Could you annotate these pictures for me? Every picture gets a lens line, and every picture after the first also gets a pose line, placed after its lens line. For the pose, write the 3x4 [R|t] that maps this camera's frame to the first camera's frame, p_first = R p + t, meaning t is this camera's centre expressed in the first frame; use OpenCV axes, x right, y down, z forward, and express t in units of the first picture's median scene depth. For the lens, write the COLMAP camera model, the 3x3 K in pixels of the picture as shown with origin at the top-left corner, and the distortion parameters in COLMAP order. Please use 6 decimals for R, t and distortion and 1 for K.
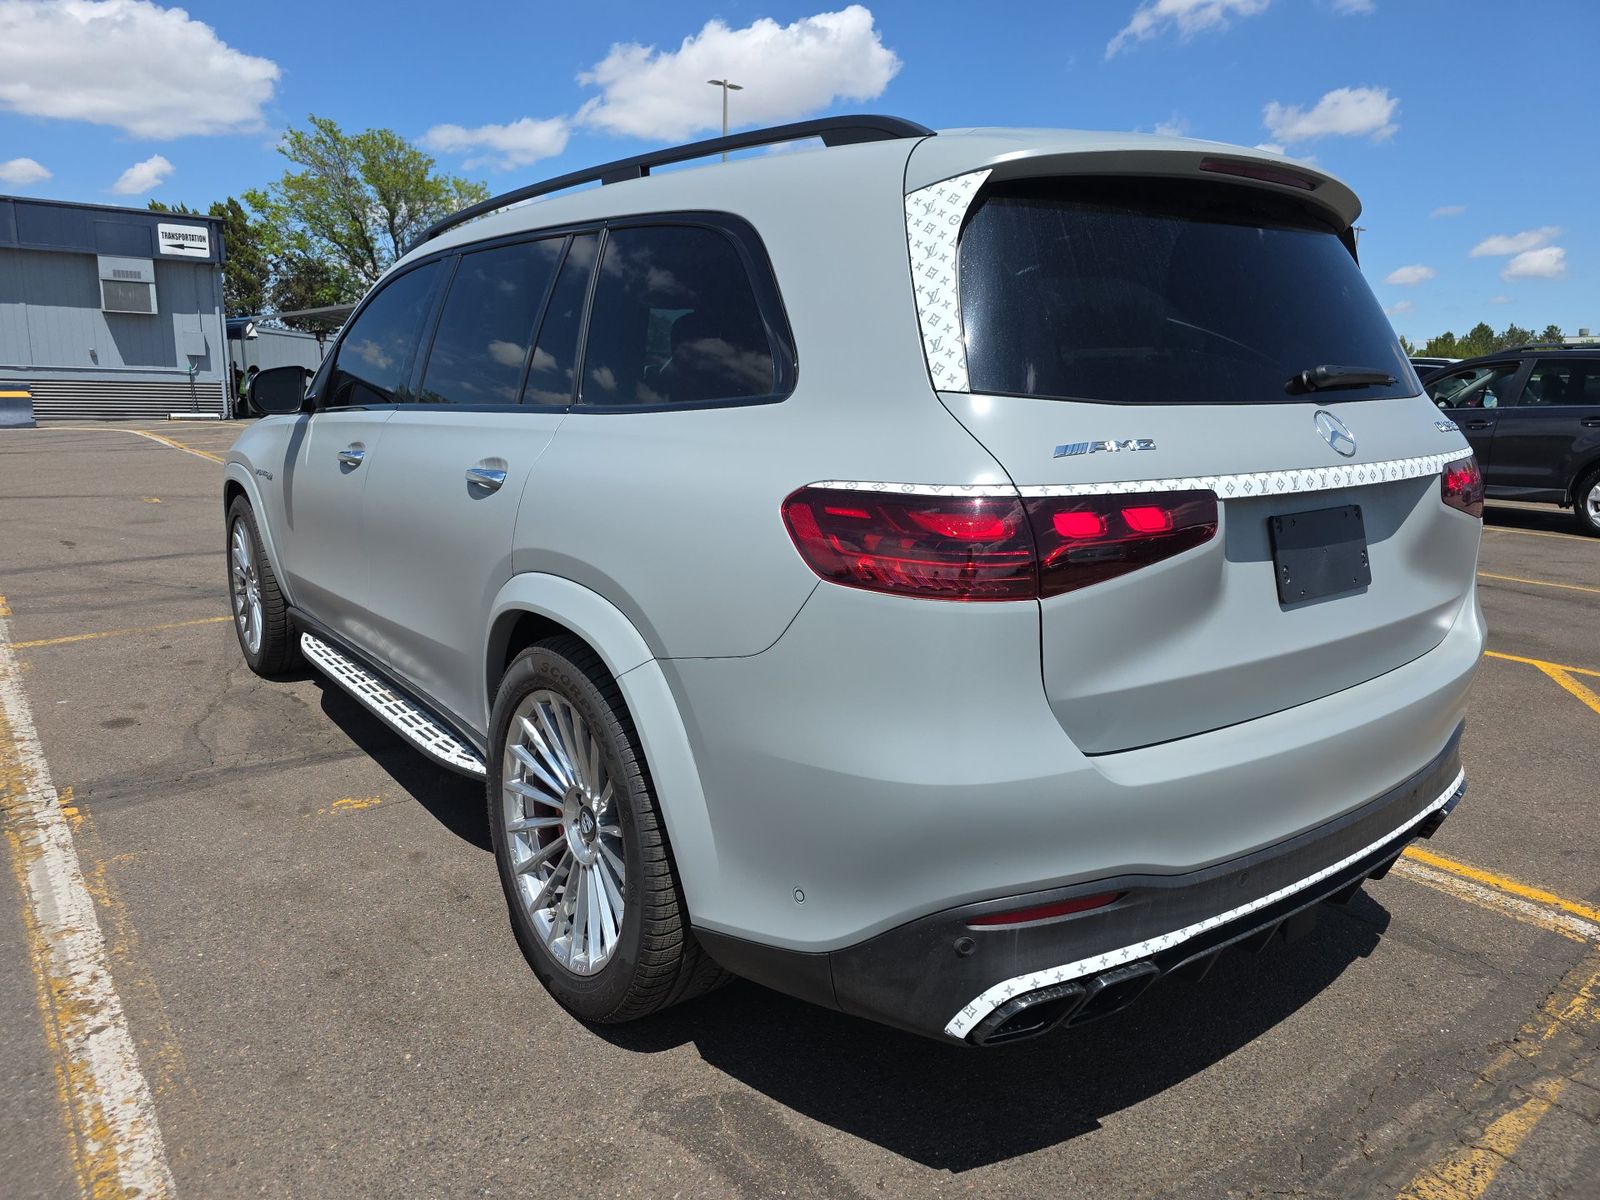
lens RADIAL K [[1091.7, 0, 800.0], [0, 1091.7, 600.0], [0, 0, 1]] dist [0.031932, -0.033924]
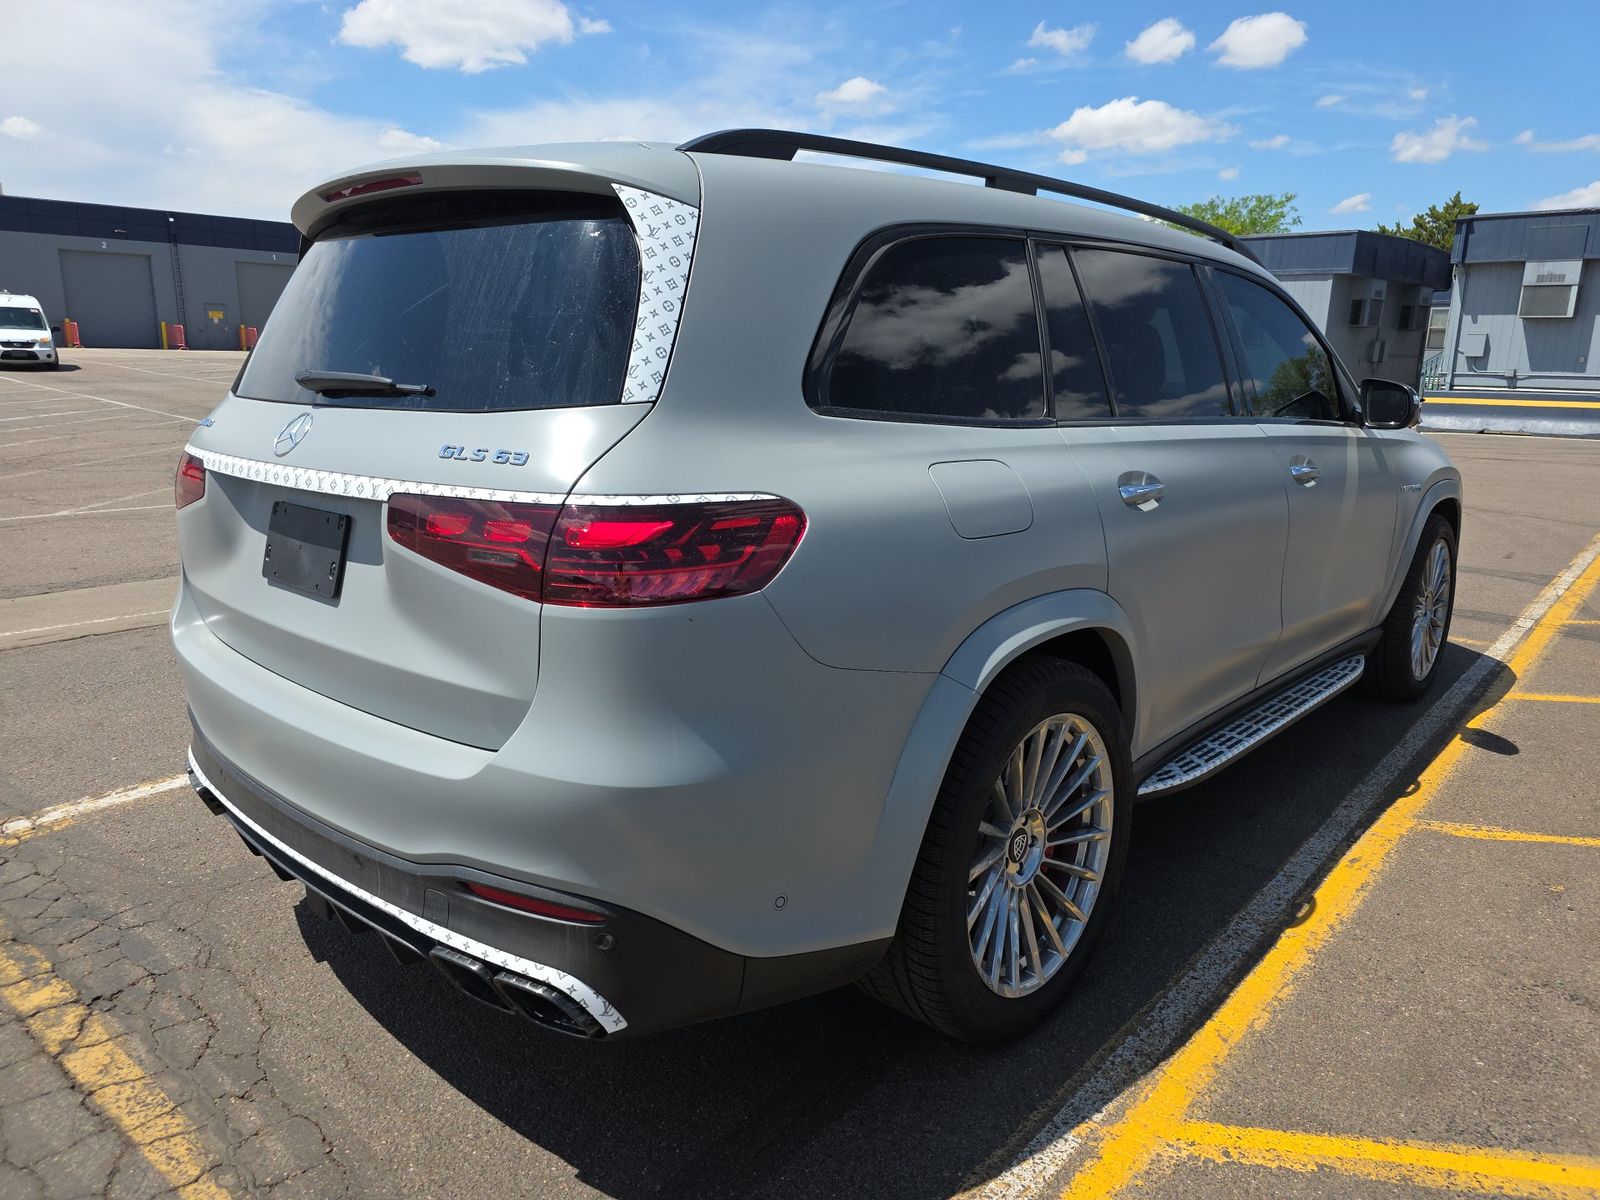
lens RADIAL K [[1096.8, 0, 800.0], [0, 1096.8, 600.0], [0, 0, 1]] dist [0.037410, -0.033929]
pose [[0.160080, 0.198188, -0.967004, 0.105831], [-0.205940, 0.964785, 0.163641, -0.017776], [0.965382, 0.172949, 0.195258, 0.084173]]
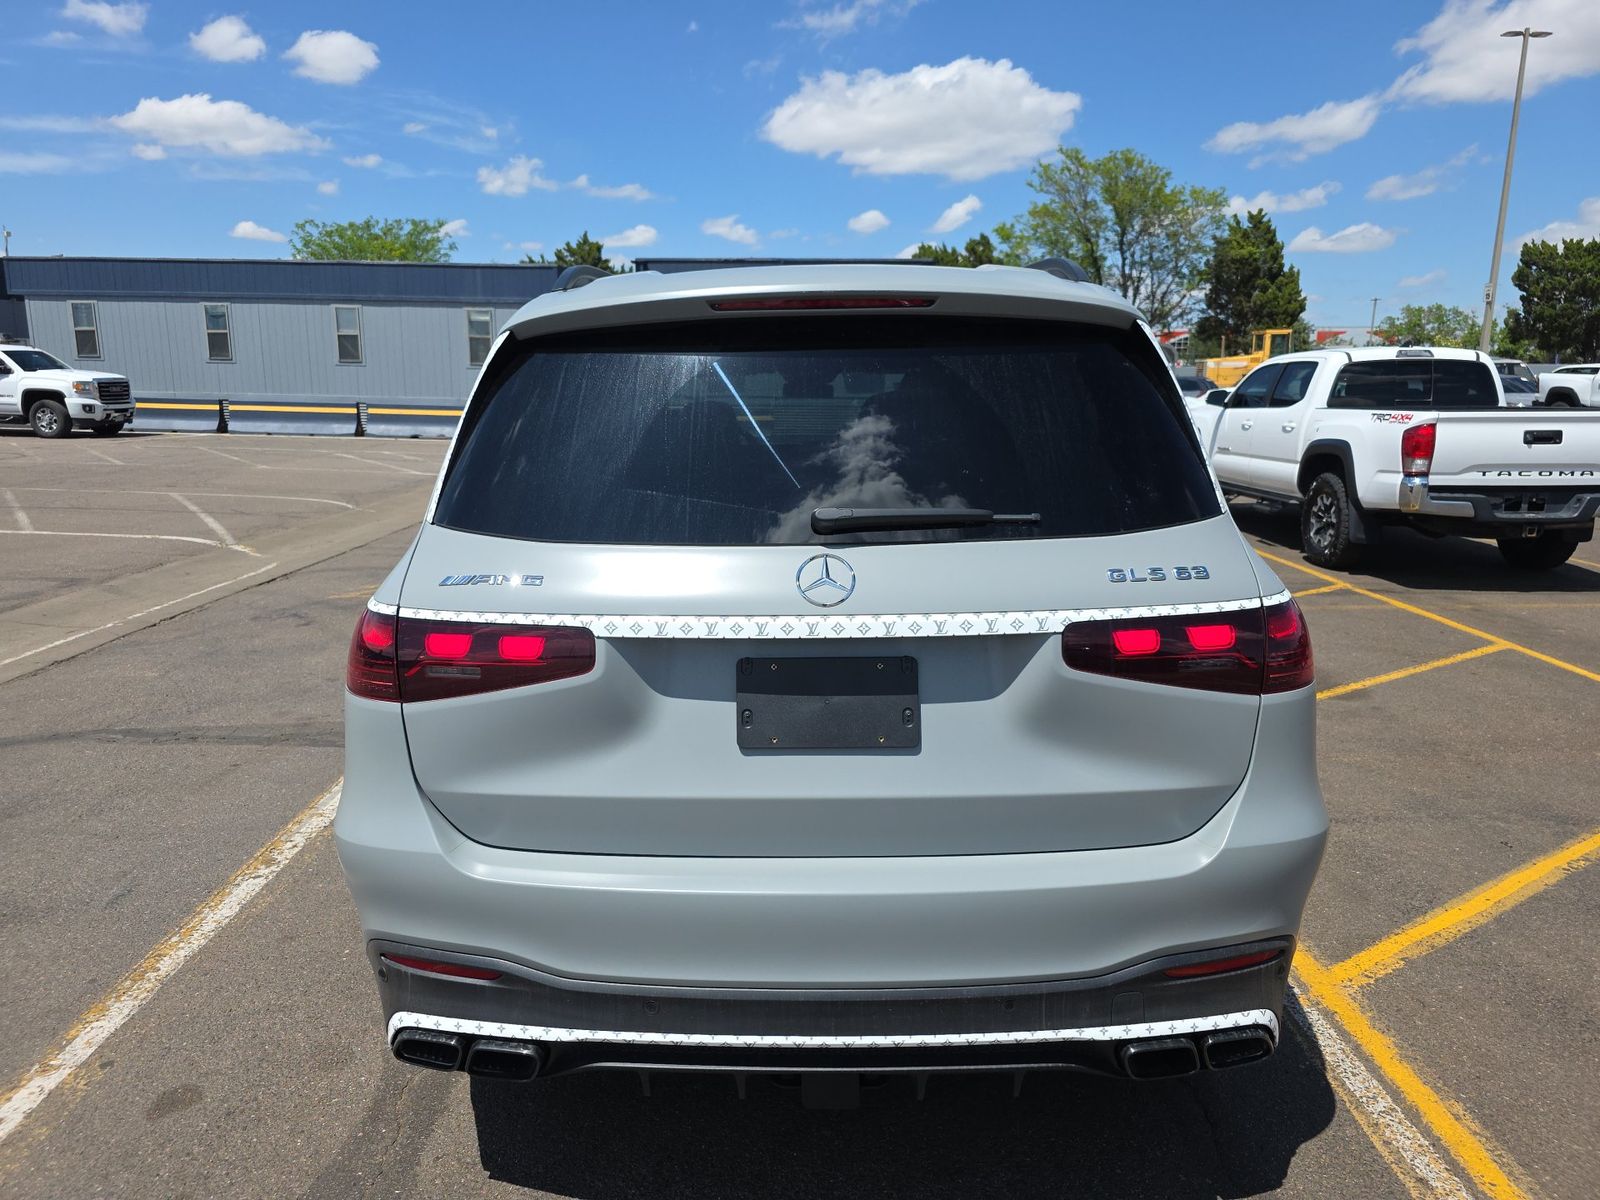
lens RADIAL K [[1096.8, 0, 800.0], [0, 1096.8, 600.0], [0, 0, 1]] dist [0.037410, -0.033929]
pose [[0.779375, 0.105852, -0.617552, 0.068760], [-0.108484, 0.993537, 0.033387, -0.010672], [0.617095, 0.040974, 0.785821, 0.016497]]
